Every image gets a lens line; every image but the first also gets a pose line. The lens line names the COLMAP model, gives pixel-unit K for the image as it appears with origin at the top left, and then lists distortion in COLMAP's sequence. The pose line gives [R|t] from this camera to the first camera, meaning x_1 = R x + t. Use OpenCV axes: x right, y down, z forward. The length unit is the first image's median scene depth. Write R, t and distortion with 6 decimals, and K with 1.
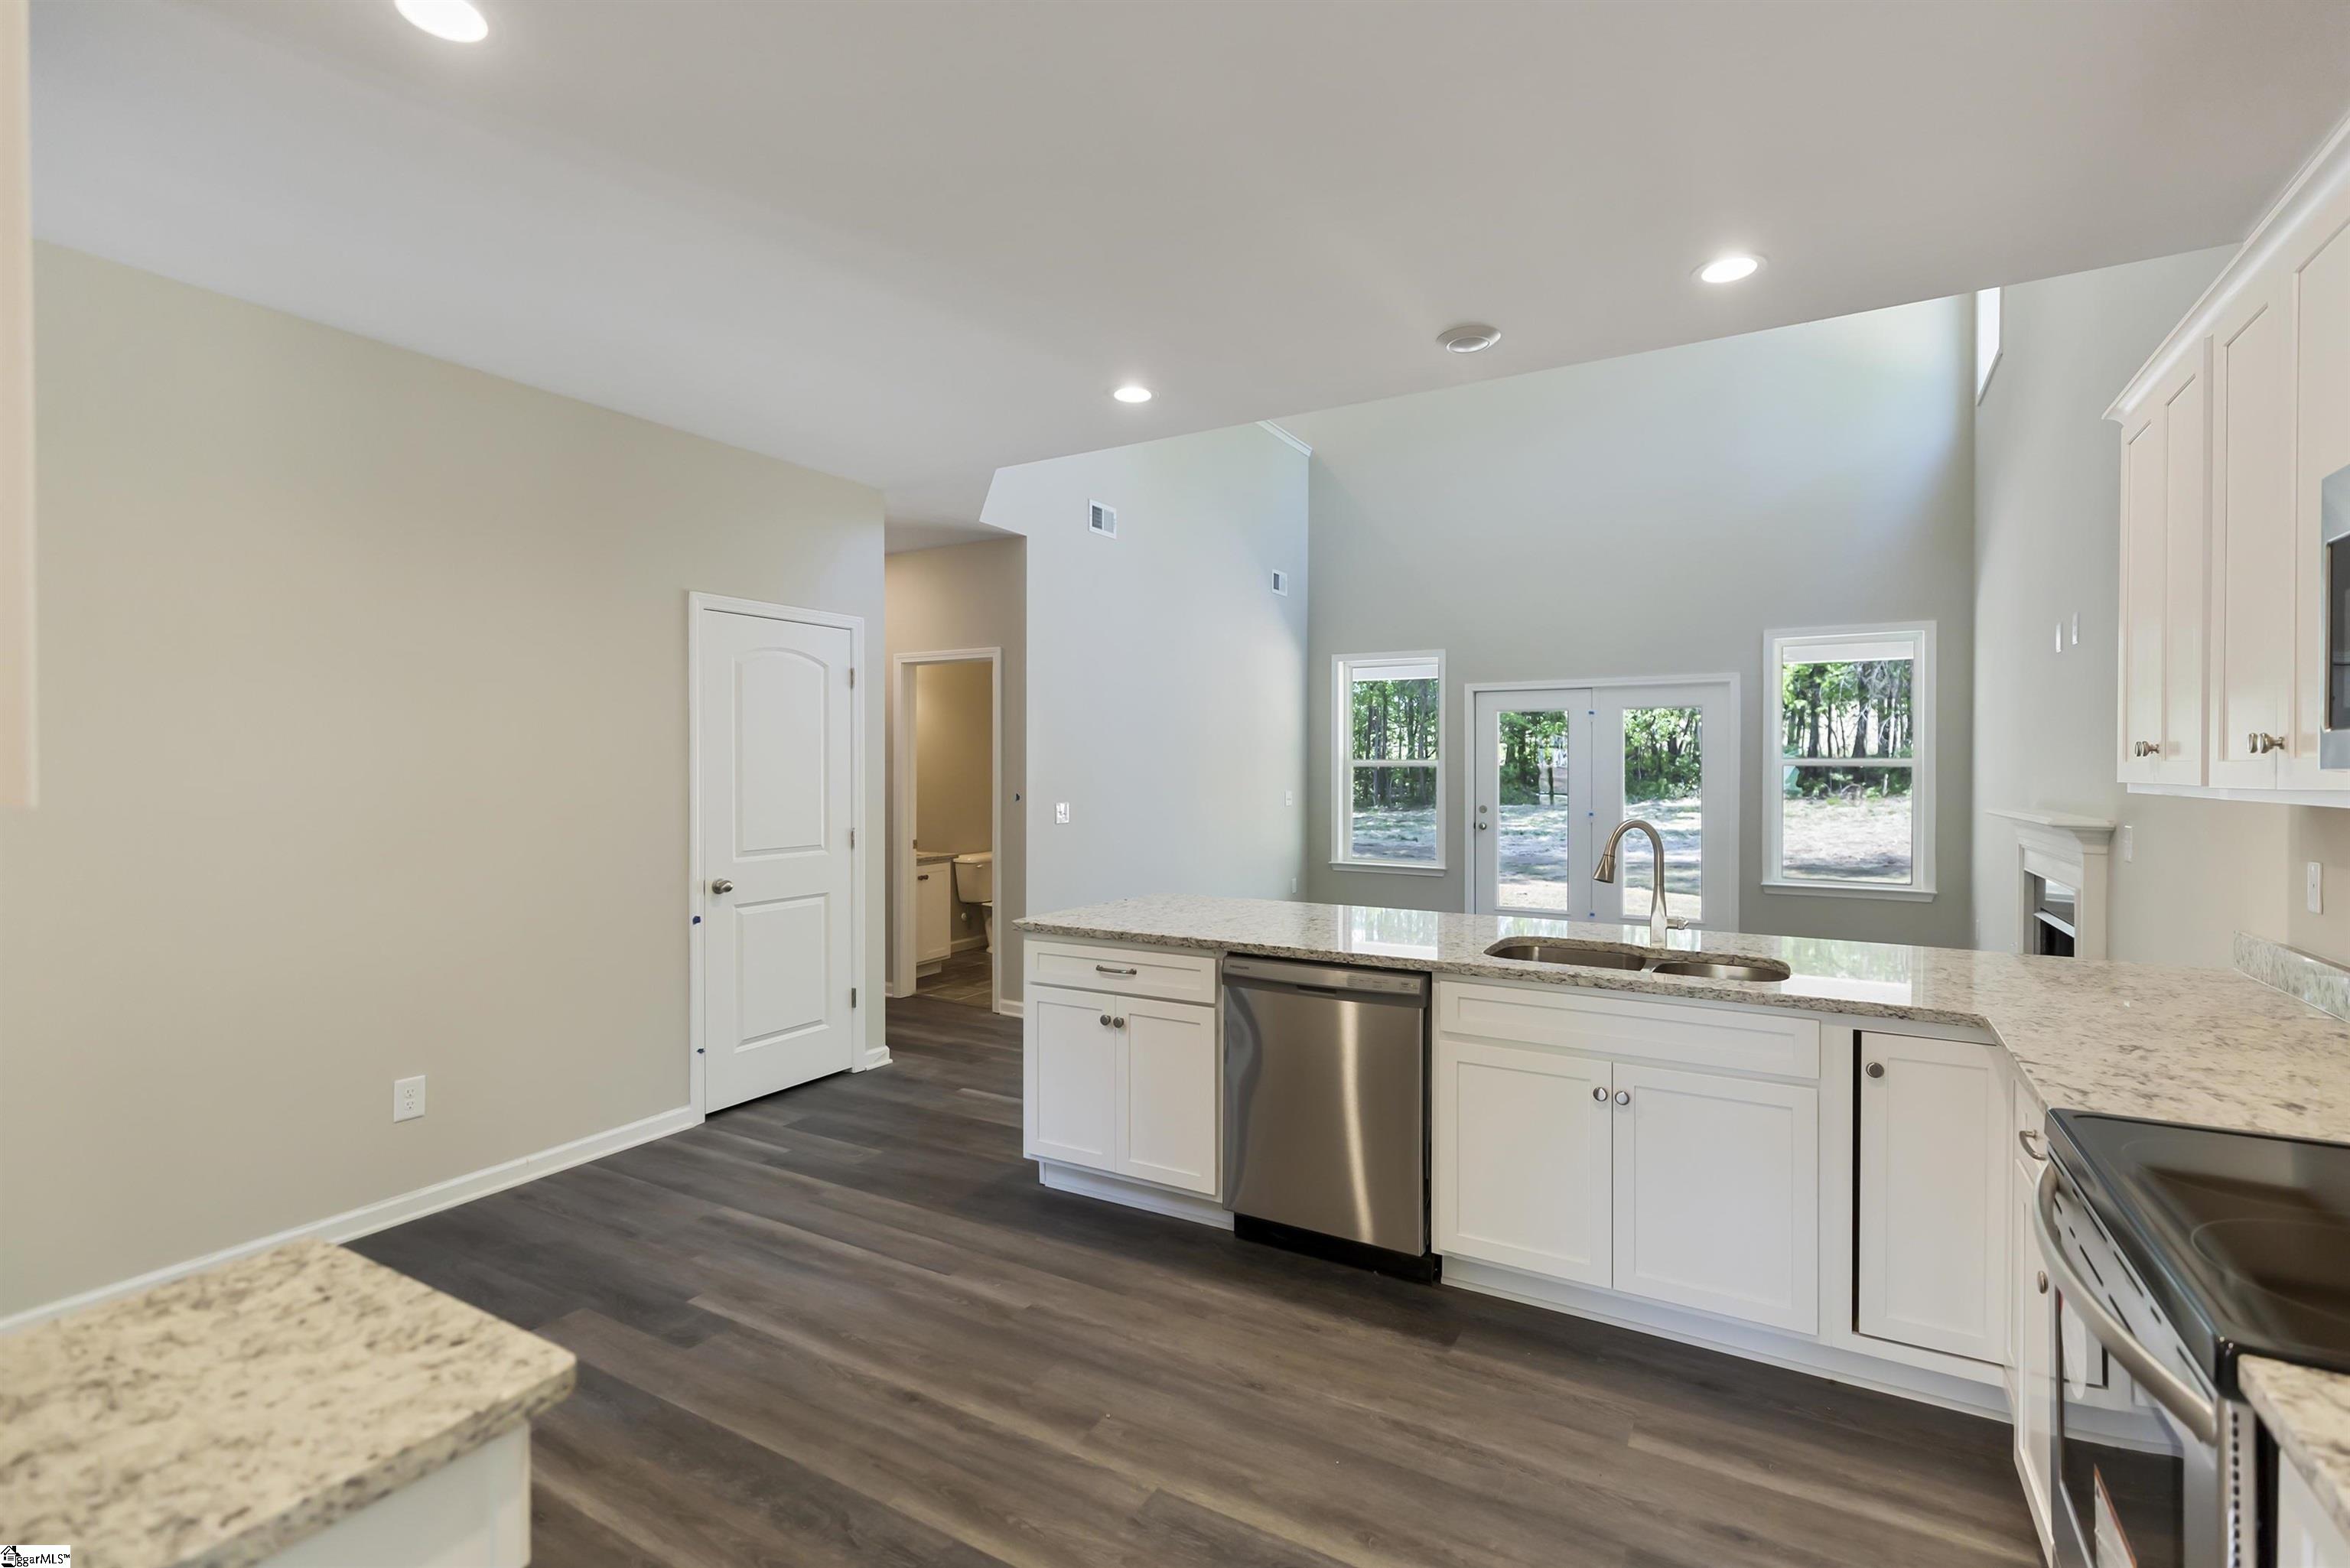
lens RADIAL K [[1066.2, 0, 1188.5], [0, 1066.2, 776.0], [0, 0, 1]] dist [0.010122, -0.001999]
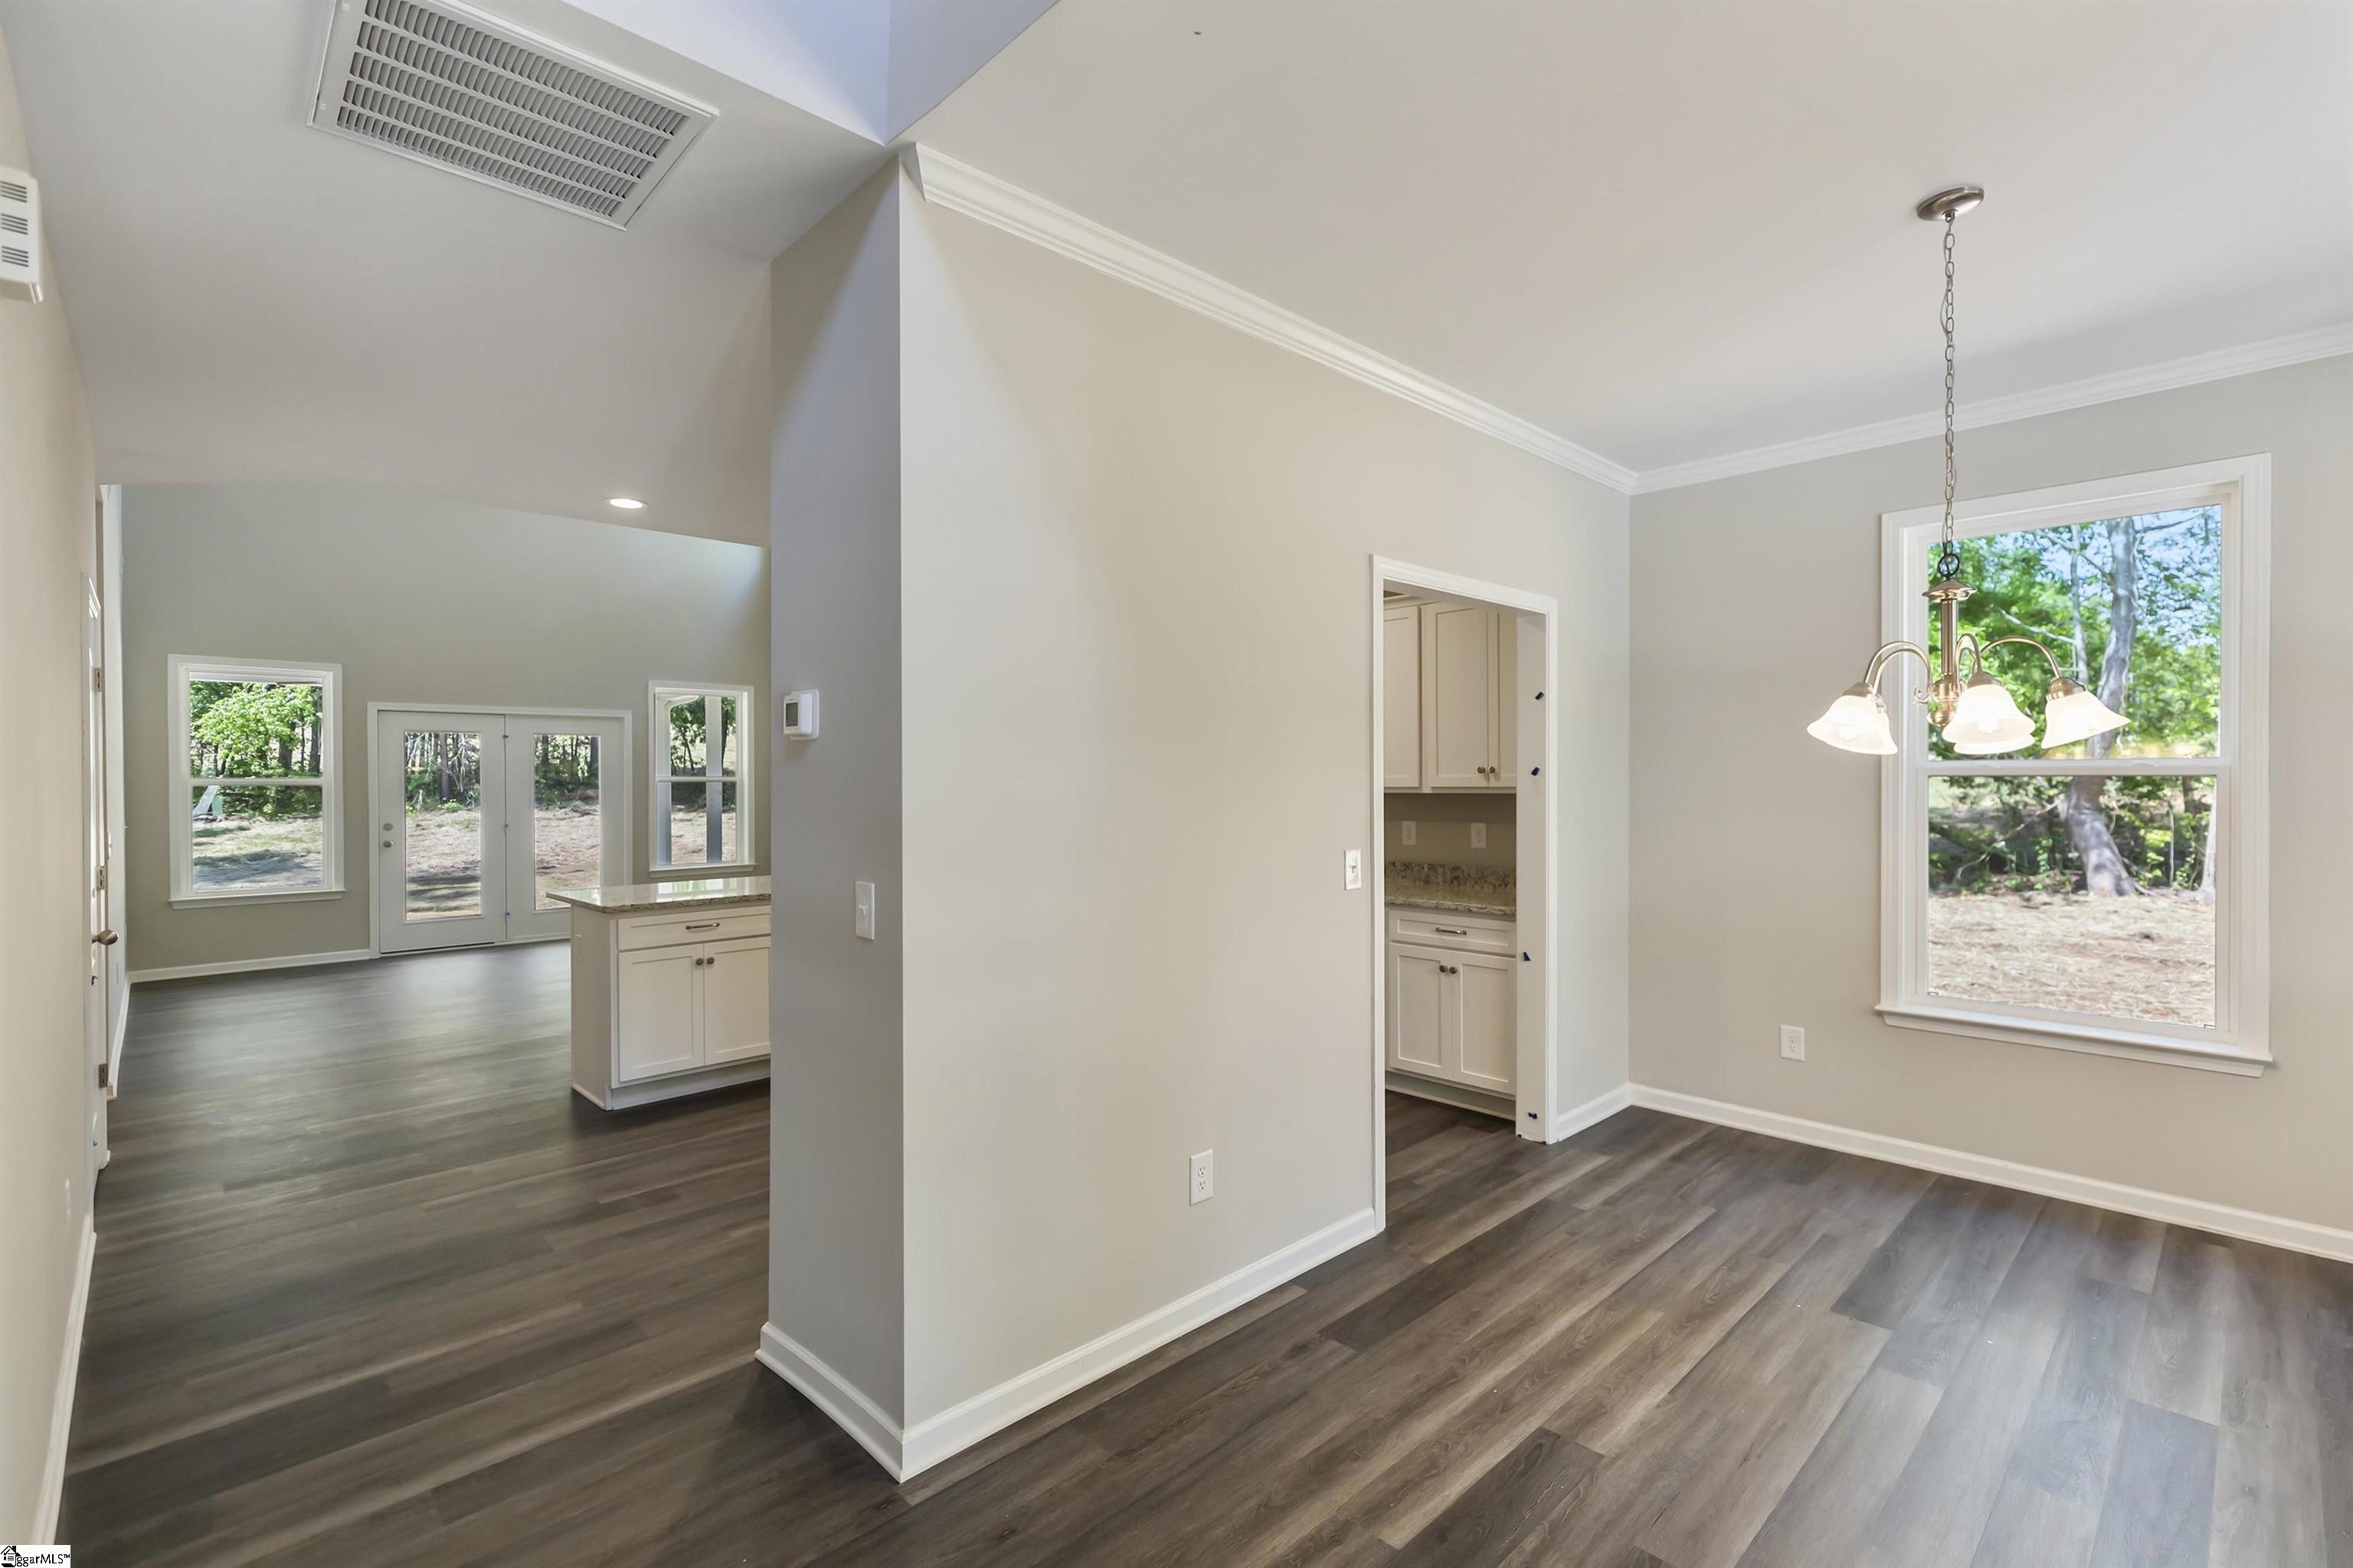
lens RADIAL K [[1067.6, 0, 1181.4], [0, 1067.6, 797.5], [0, 0, 1]] dist [0.010122, -0.001999]
pose [[0.287261, -0.023069, 0.957575, -0.964730], [0.016814, 0.999677, 0.019039, -0.008084], [-0.957705, 0.010631, 0.287556, -0.036023]]
